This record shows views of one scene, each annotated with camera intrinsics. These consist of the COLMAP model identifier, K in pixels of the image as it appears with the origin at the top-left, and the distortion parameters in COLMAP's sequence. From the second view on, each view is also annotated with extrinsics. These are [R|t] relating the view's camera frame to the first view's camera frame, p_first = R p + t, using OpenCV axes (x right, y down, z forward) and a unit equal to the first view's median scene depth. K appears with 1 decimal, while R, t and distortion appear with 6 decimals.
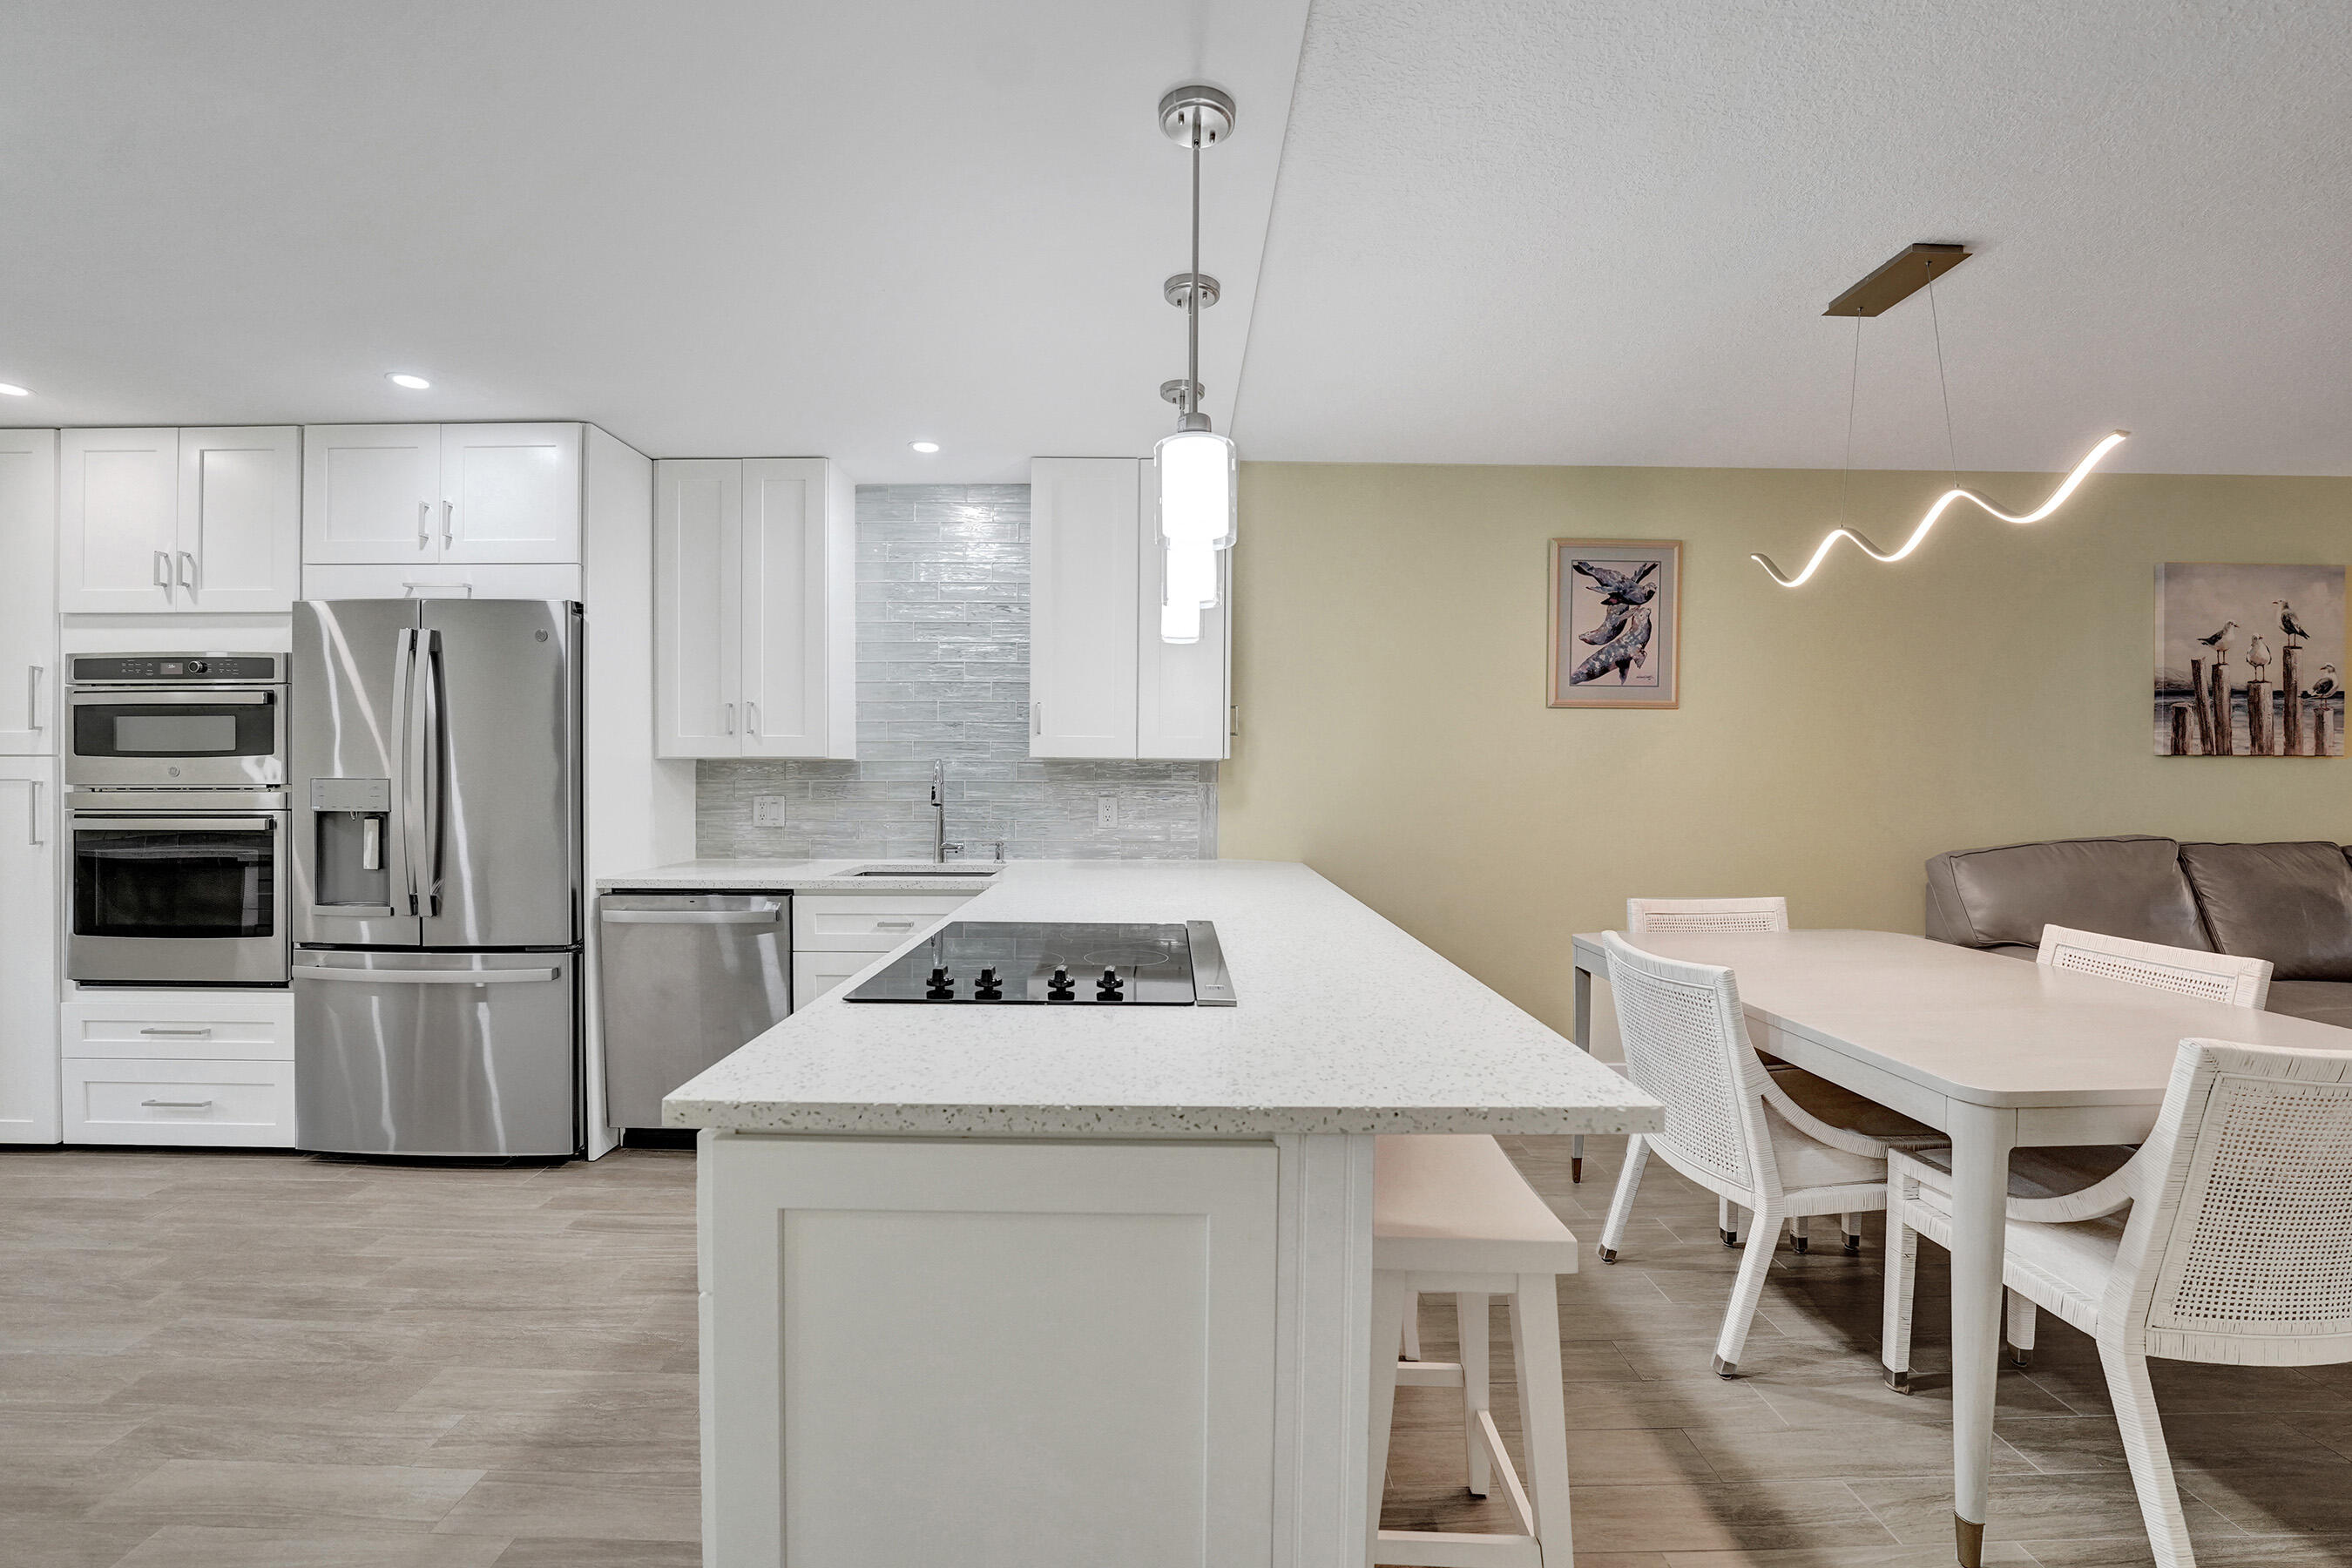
lens RADIAL K [[978.4, 0, 1192.0], [0, 978.4, 781.9], [0, 0, 1]] dist [-0.021249, 0.000313]
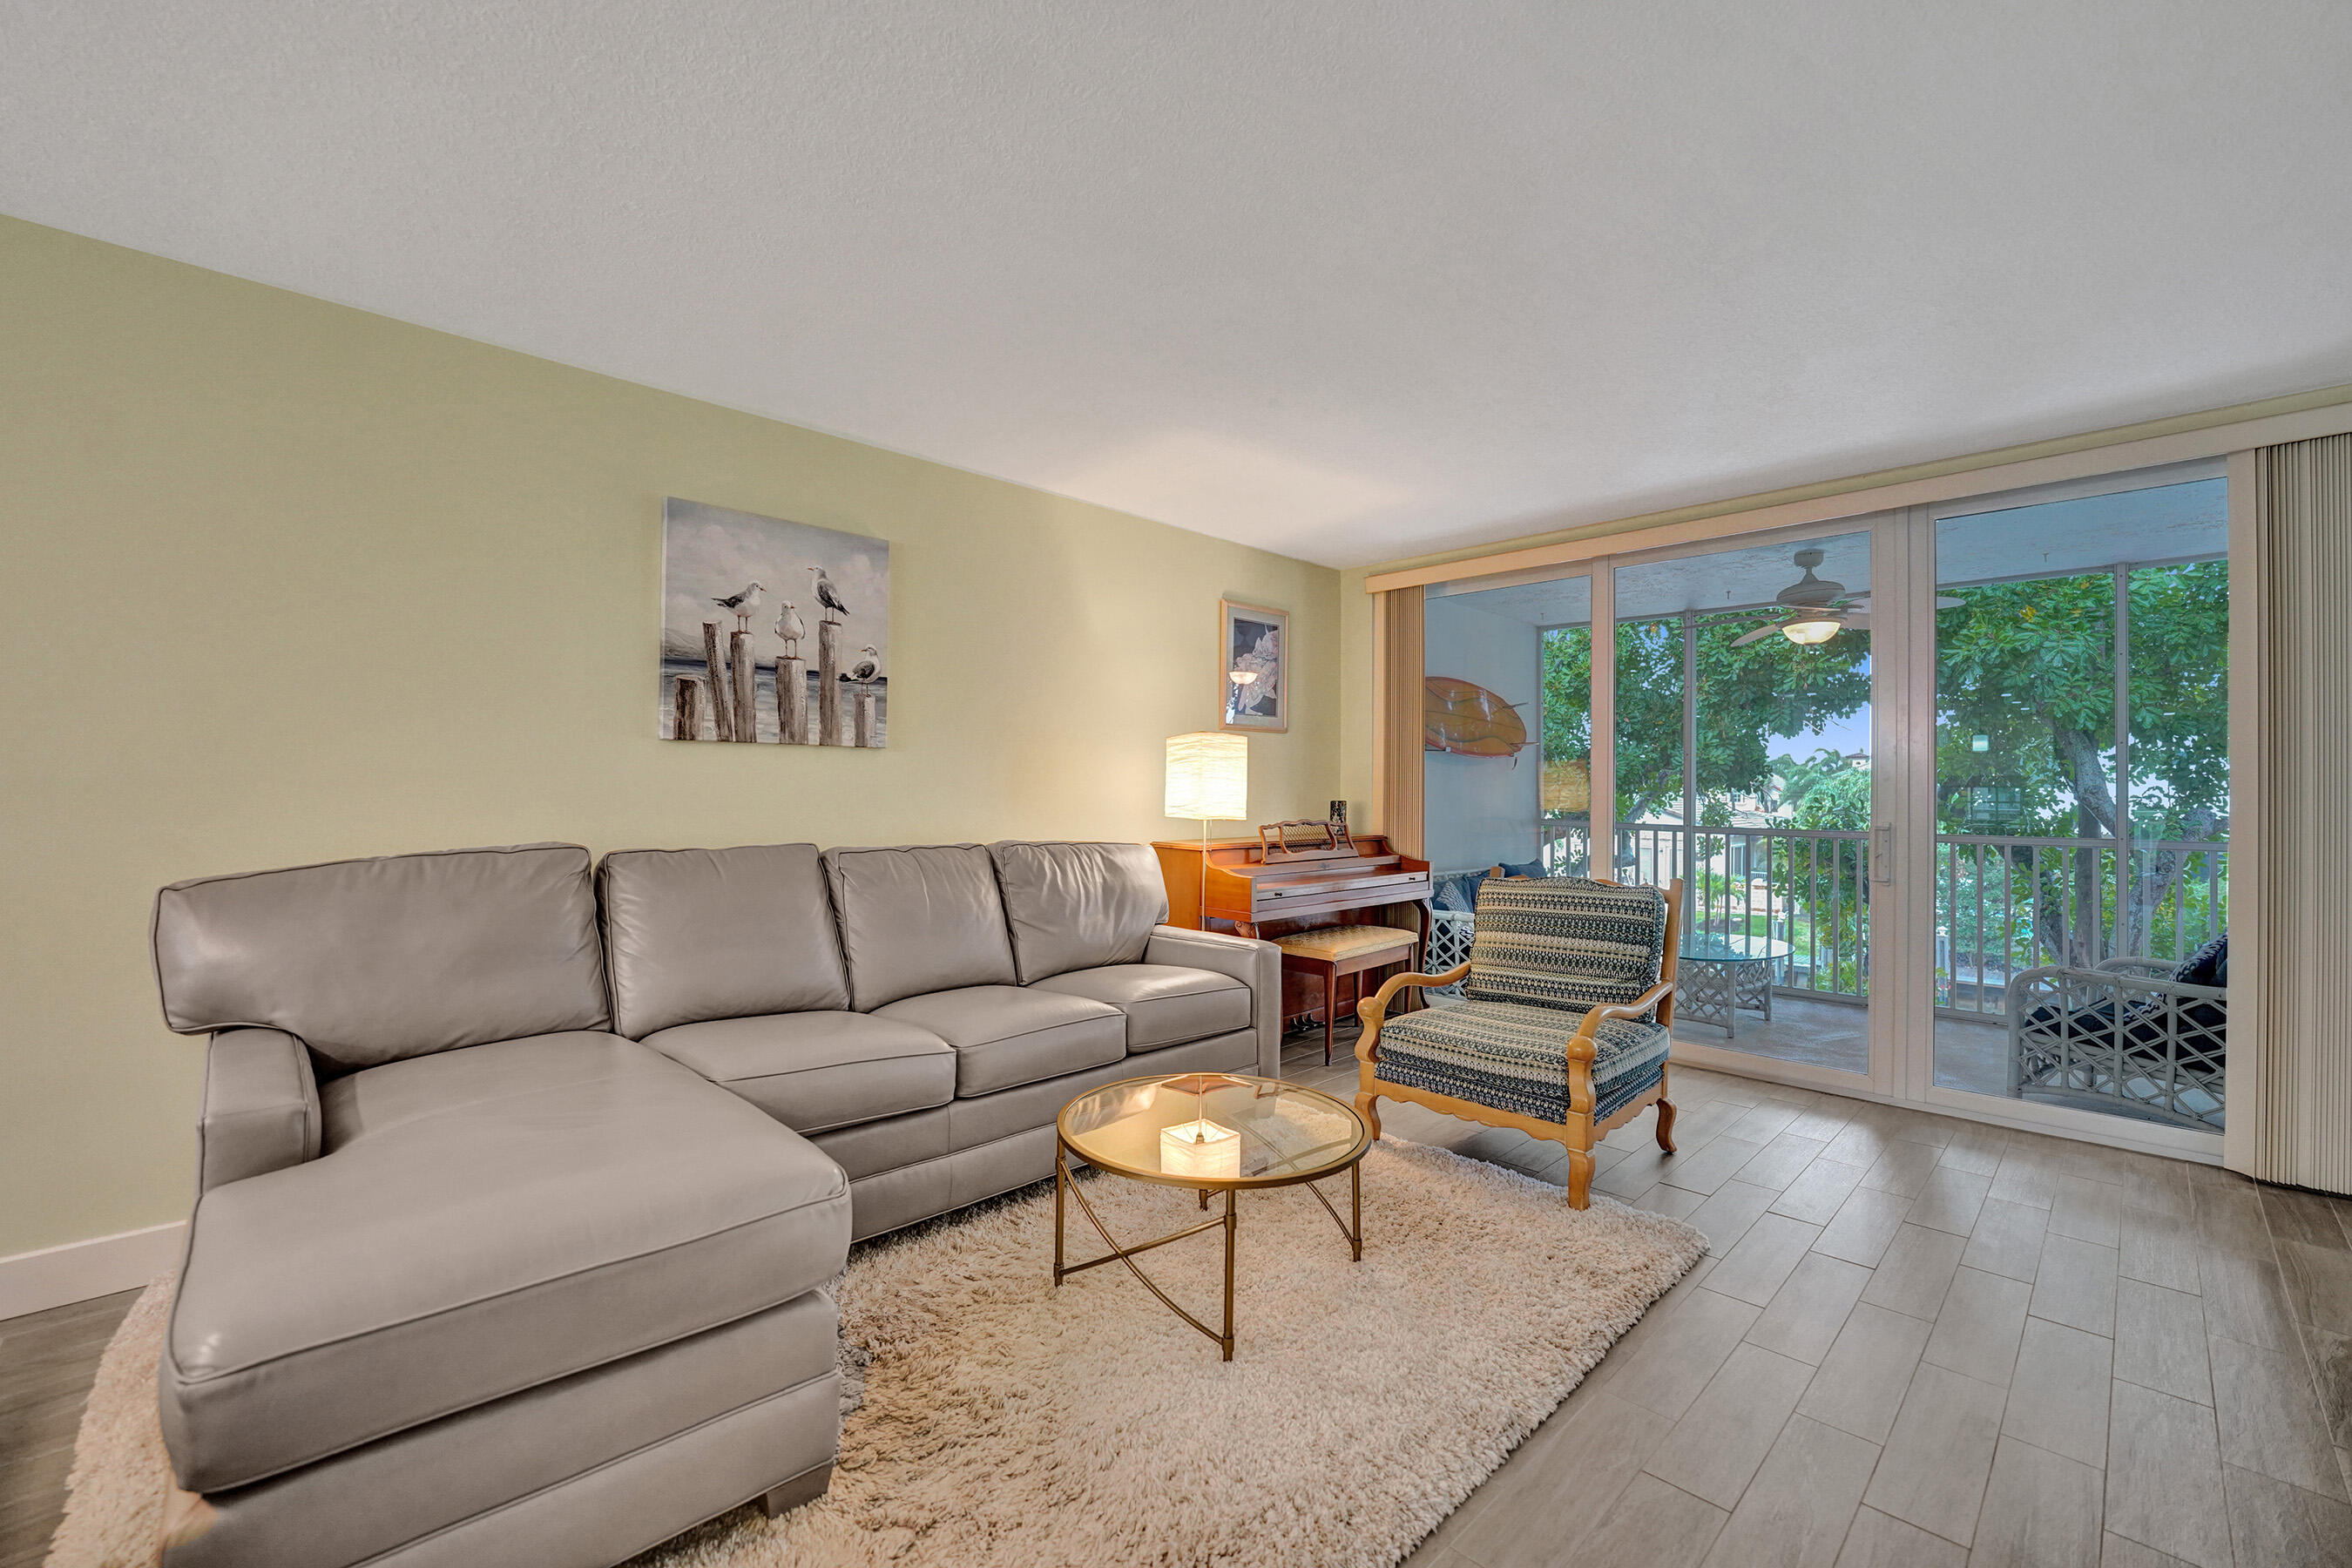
lens RADIAL K [[978.4, 0, 1172.3], [0, 978.4, 788.0], [0, 0, 1]] dist [-0.021249, 0.000313]
pose [[0.712034, 0.007412, 0.702106, 0.751348], [0.003360, 0.999897, -0.013963, 0.024947], [-0.702137, 0.012301, 0.711936, 0.136862]]
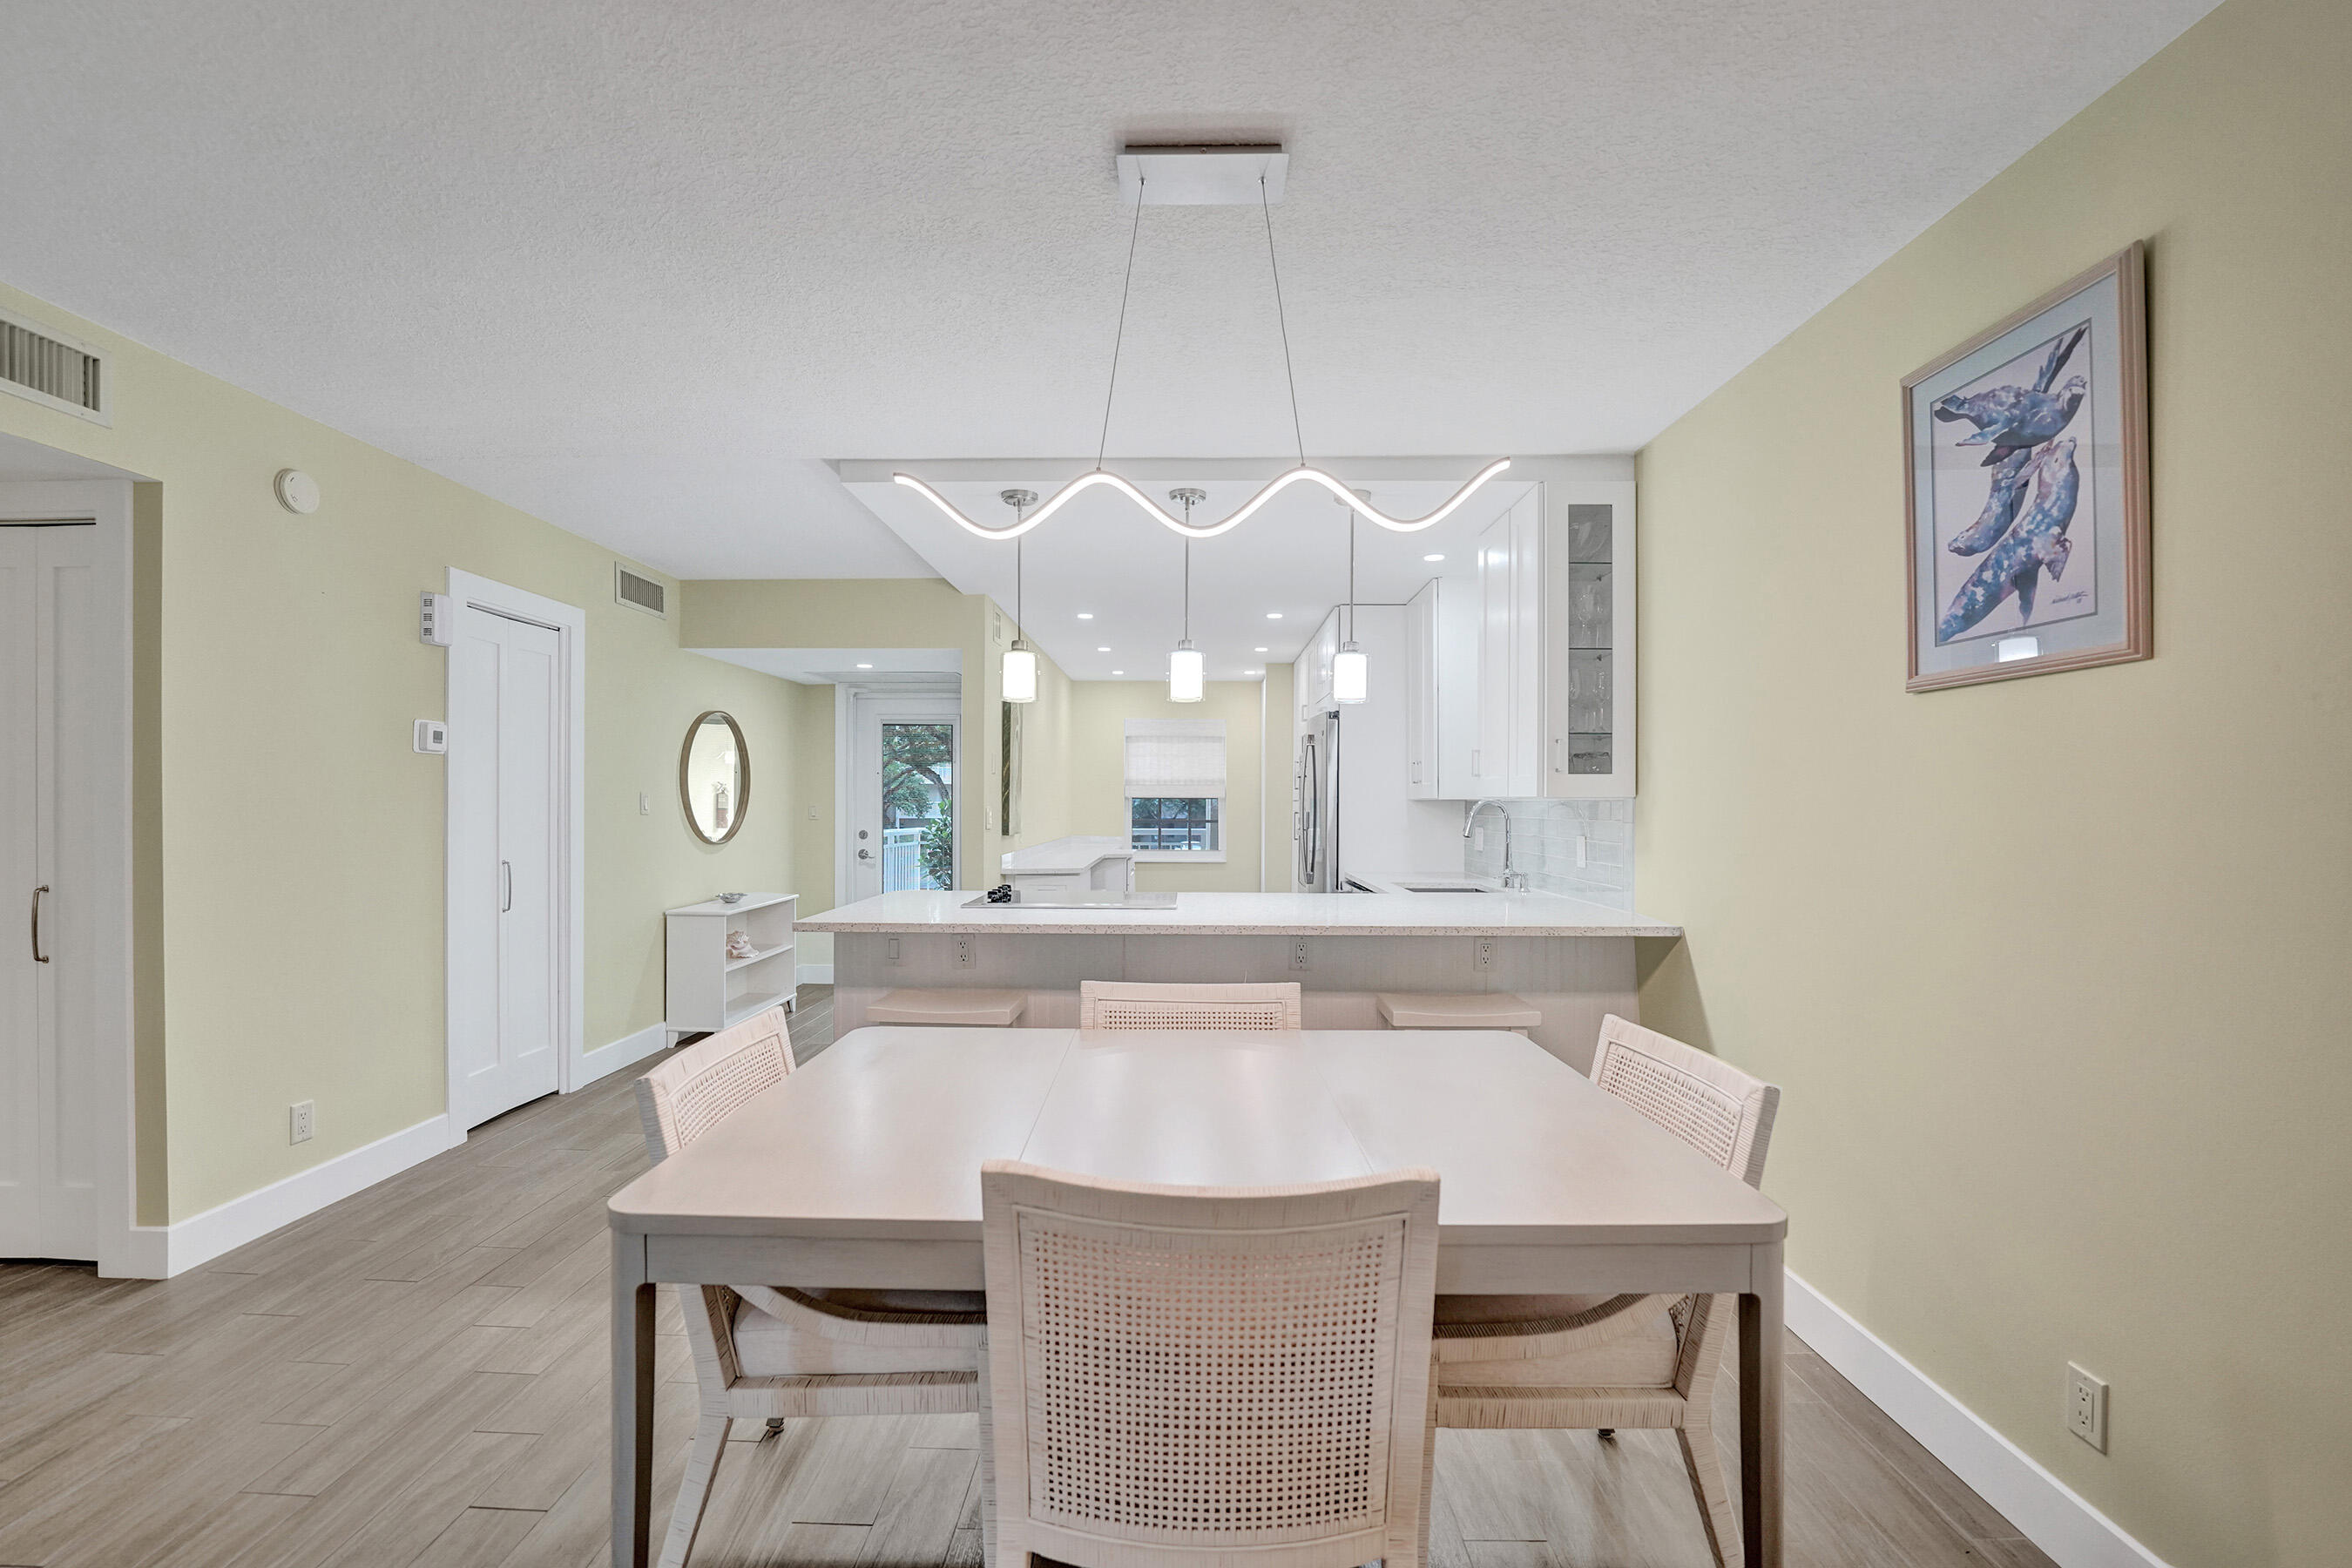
lens RADIAL K [[978.4, 0, 1171.5], [0, 978.4, 798.0], [0, 0, 1]] dist [-0.021249, 0.000313]
pose [[-0.027593, -0.008086, -0.999587, 0.904999], [-0.009064, 0.999928, -0.007839, -0.010744], [0.999578, 0.008844, -0.027664, 0.610786]]
